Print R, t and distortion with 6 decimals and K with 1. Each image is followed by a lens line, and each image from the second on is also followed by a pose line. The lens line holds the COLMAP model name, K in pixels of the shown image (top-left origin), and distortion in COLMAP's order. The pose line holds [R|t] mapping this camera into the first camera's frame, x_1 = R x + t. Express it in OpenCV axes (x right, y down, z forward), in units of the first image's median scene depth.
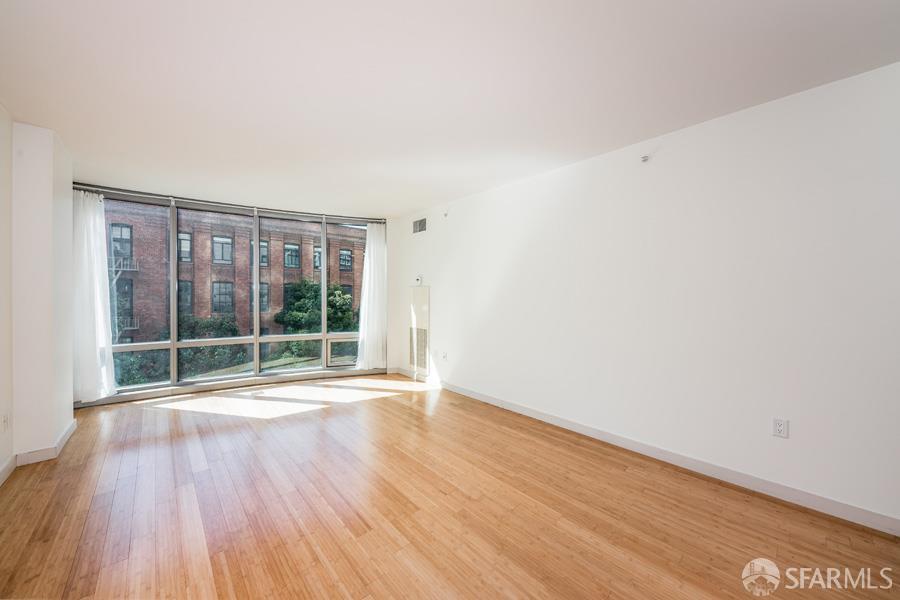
lens RADIAL K [[320.3, 0, 452.6], [0, 320.3, 298.2], [0, 0, 1]] dist [0.002338, -0.000911]
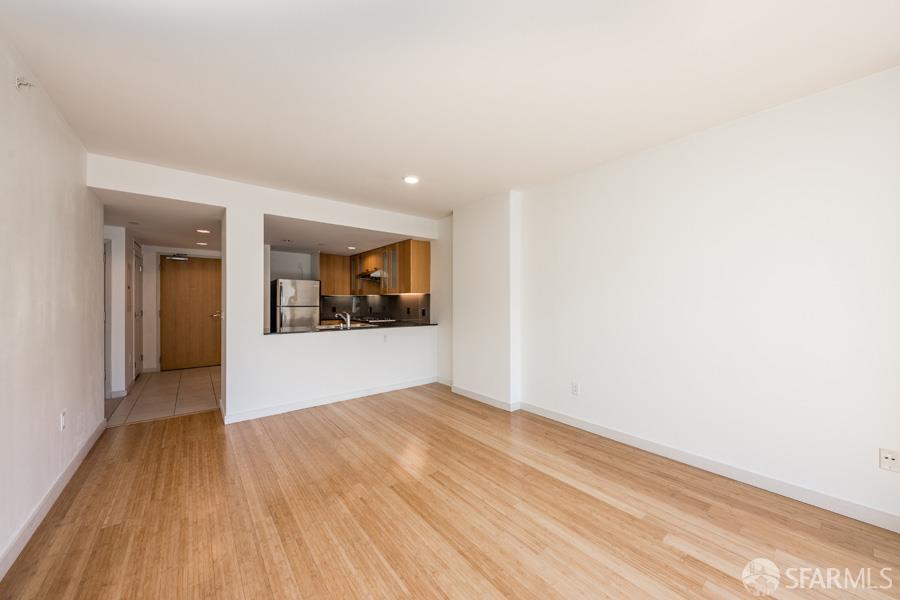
lens RADIAL K [[320.3, 0, 454.2], [0, 320.3, 300.5], [0, 0, 1]] dist [0.002338, -0.000911]
pose [[-0.997424, -0.004419, 0.071589, -0.165663], [-0.003890, 0.999964, 0.007527, -0.008444], [-0.071620, 0.007229, -0.997406, 0.856477]]
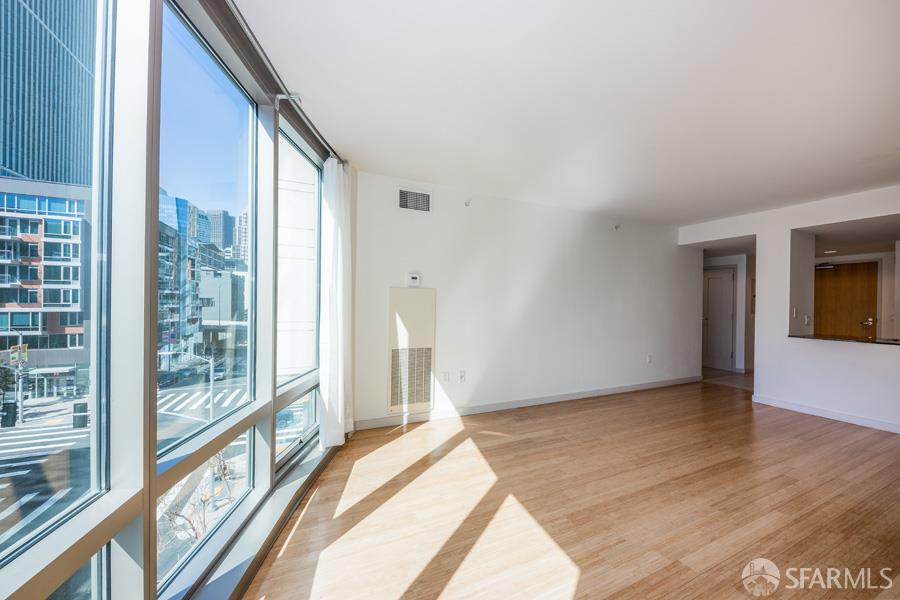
lens RADIAL K [[320.3, 0, 452.8], [0, 320.3, 304.7], [0, 0, 1]] dist [0.002338, -0.000911]
pose [[0.320206, -0.009084, 0.947304, -0.748377], [-0.006982, 0.999904, 0.011948, -0.009789], [-0.947322, -0.010440, 0.320112, 0.707668]]
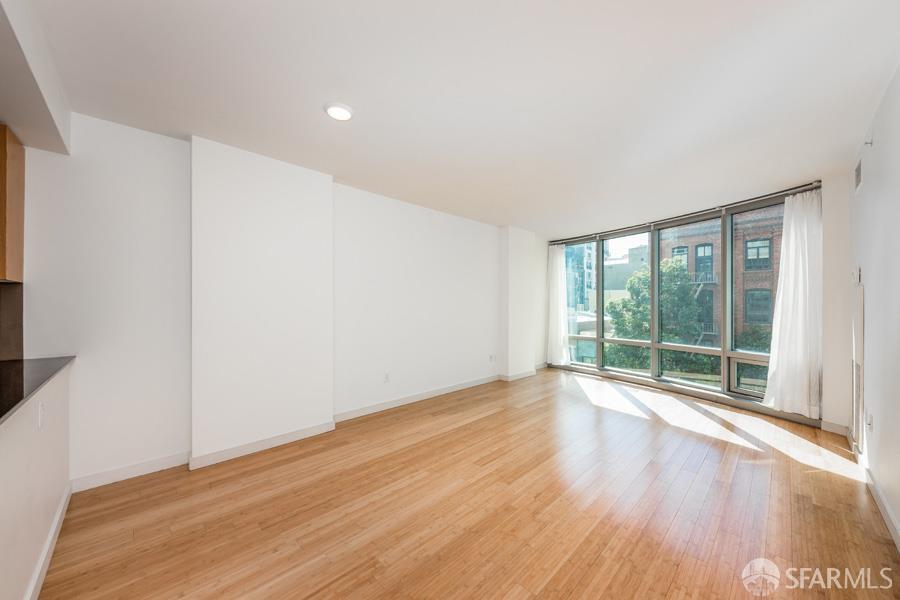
lens RADIAL K [[320.3, 0, 456.8], [0, 320.3, 303.2], [0, 0, 1]] dist [0.002338, -0.000911]
pose [[0.021347, -0.006949, -0.999748, 0.423599], [-0.009521, 0.999929, -0.007153, 0.006056], [0.999727, 0.009671, 0.021280, 0.314817]]
